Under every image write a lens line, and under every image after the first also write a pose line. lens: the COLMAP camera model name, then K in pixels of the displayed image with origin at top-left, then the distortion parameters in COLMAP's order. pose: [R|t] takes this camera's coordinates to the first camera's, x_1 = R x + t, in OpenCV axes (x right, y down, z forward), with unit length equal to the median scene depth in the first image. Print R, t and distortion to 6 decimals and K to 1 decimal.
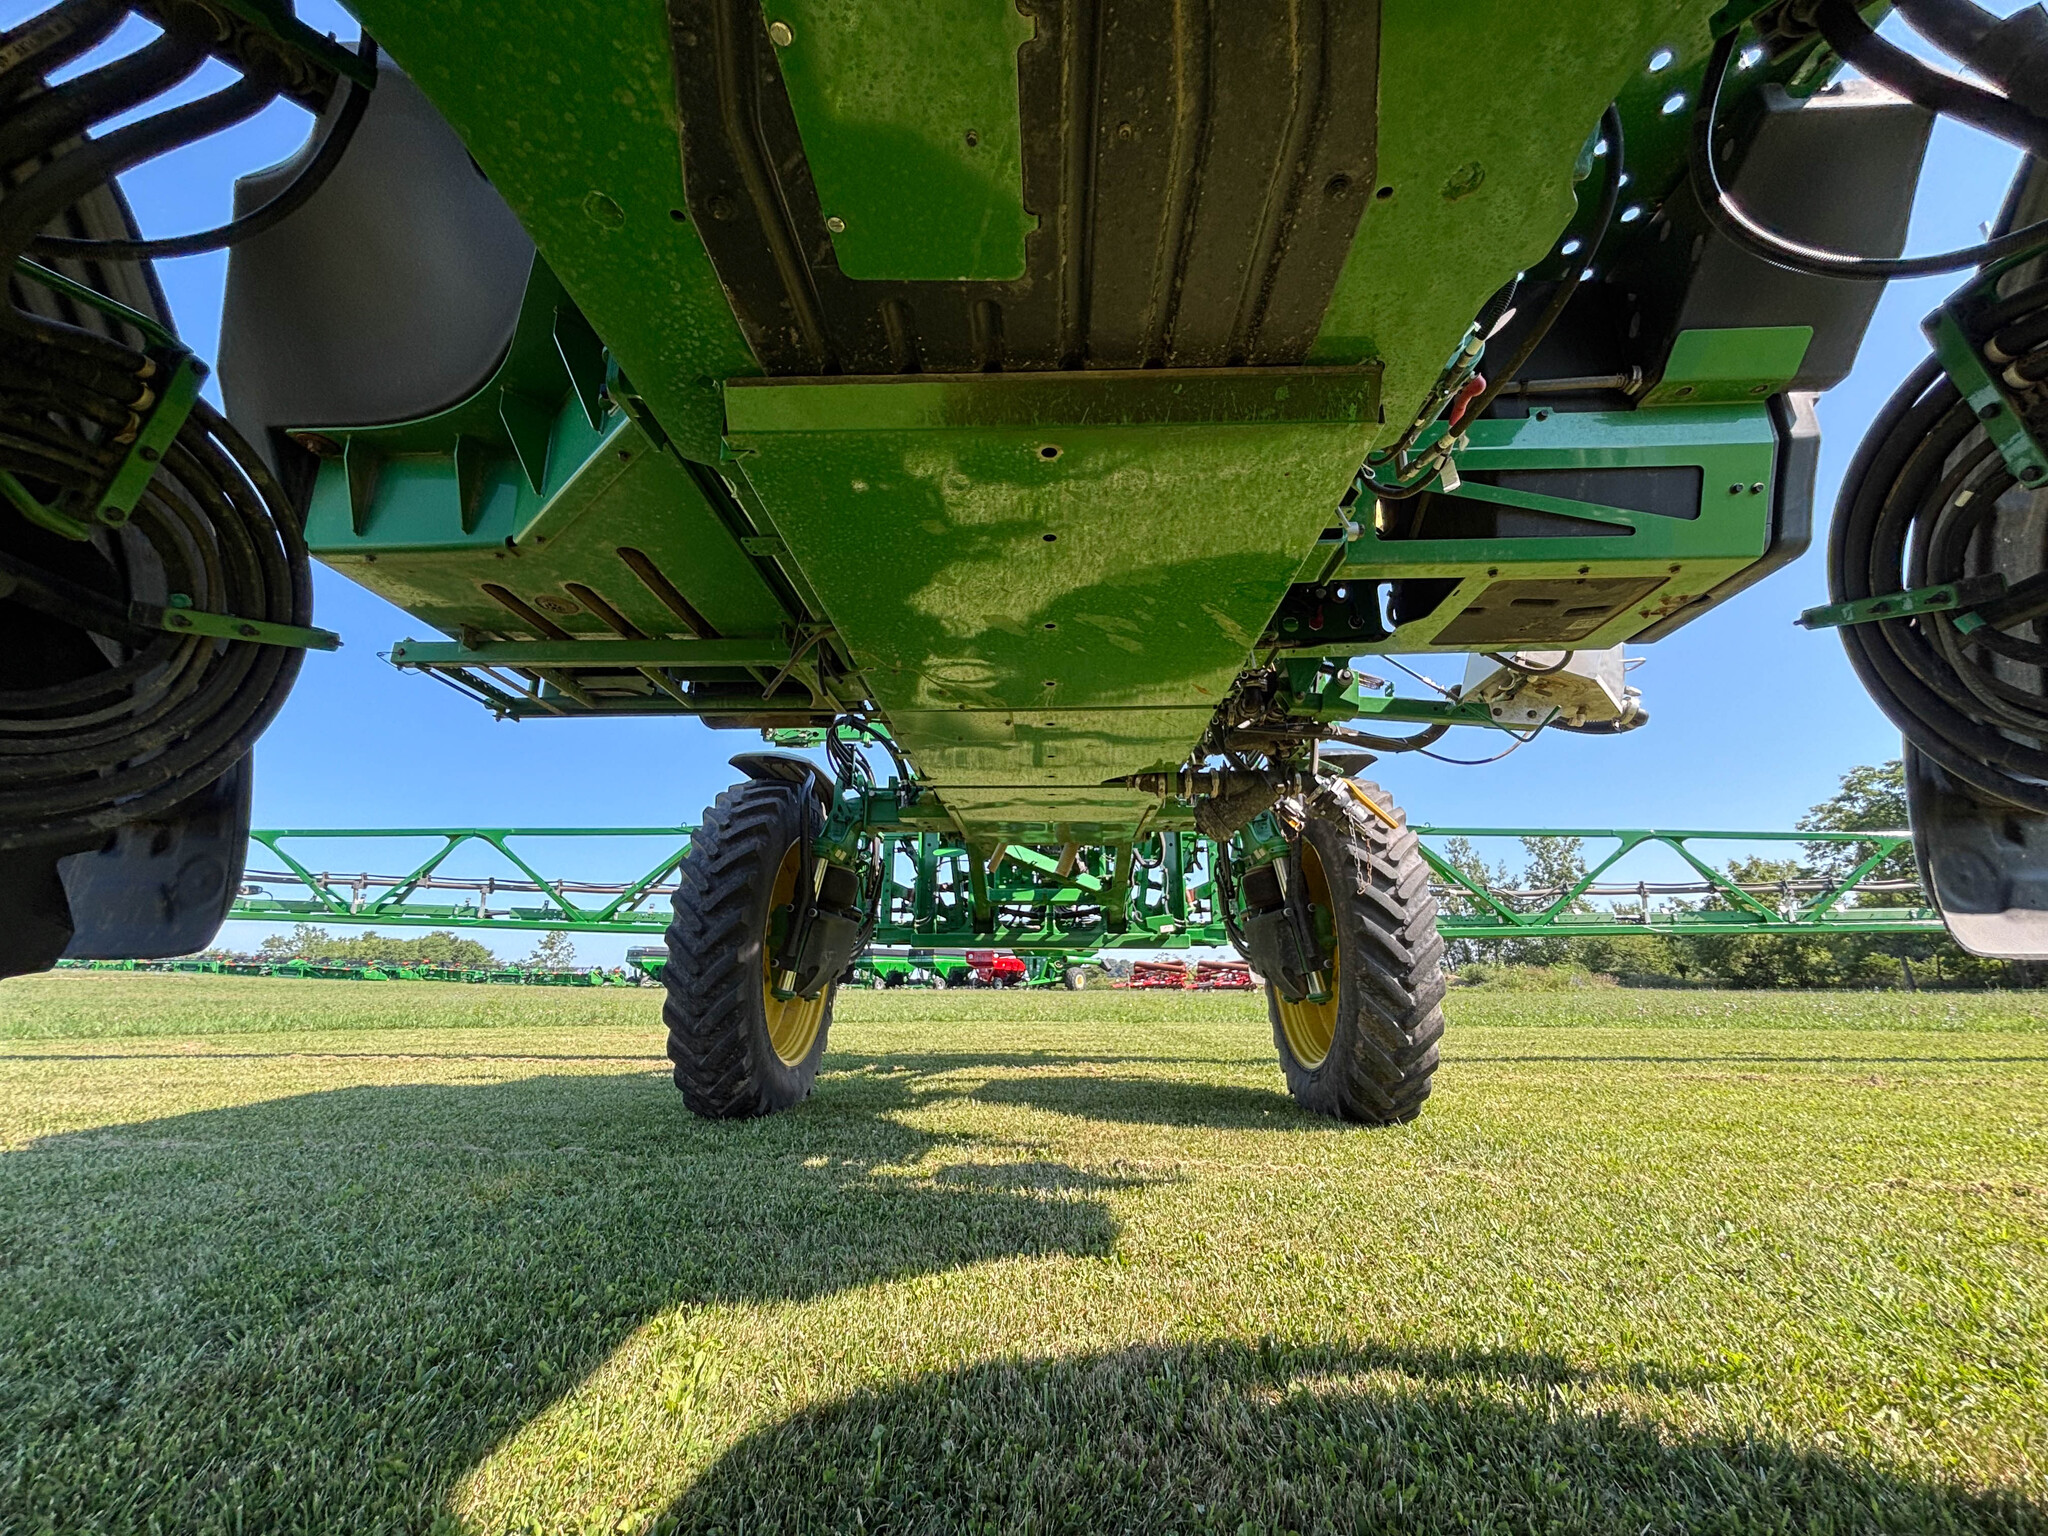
lens RADIAL K [[817.6, 0, 1024.0], [0, 817.6, 768.0], [0, 0, 1]] dist [0.000197, 0.000098]
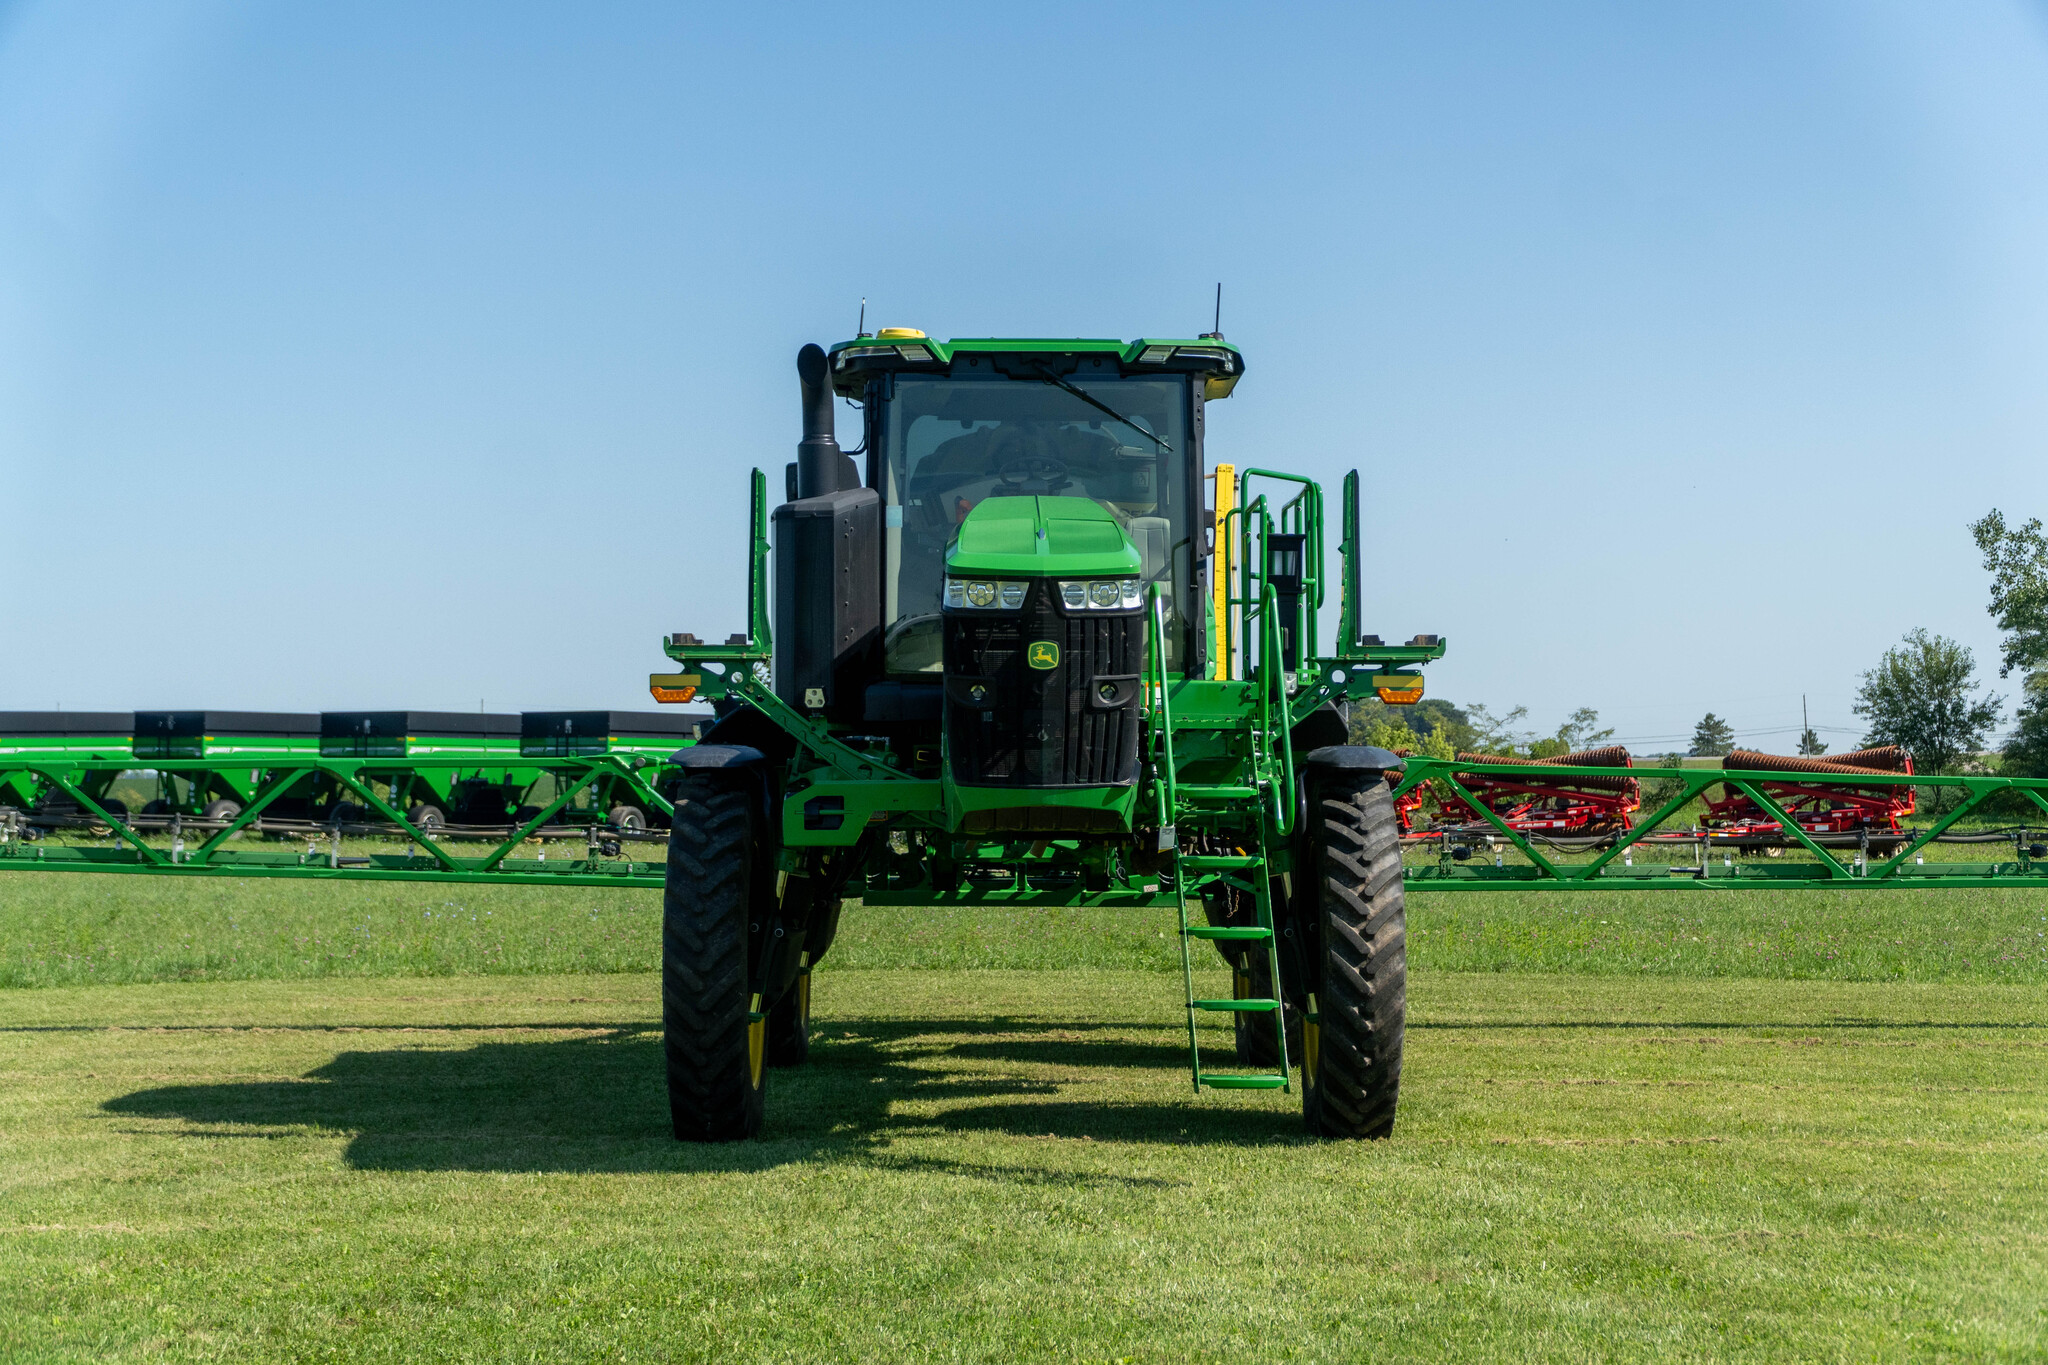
lens RADIAL K [[3471.8, 0, 1024.0], [0, 3471.8, 682.5], [0, 0, 1]] dist [0.026147, 0.038430]
pose [[0.998932, 0.002478, 0.046129, -0.136484], [-0.013035, 0.973104, 0.229998, -0.869125], [-0.044318, -0.230353, 0.972097, -2.564539]]
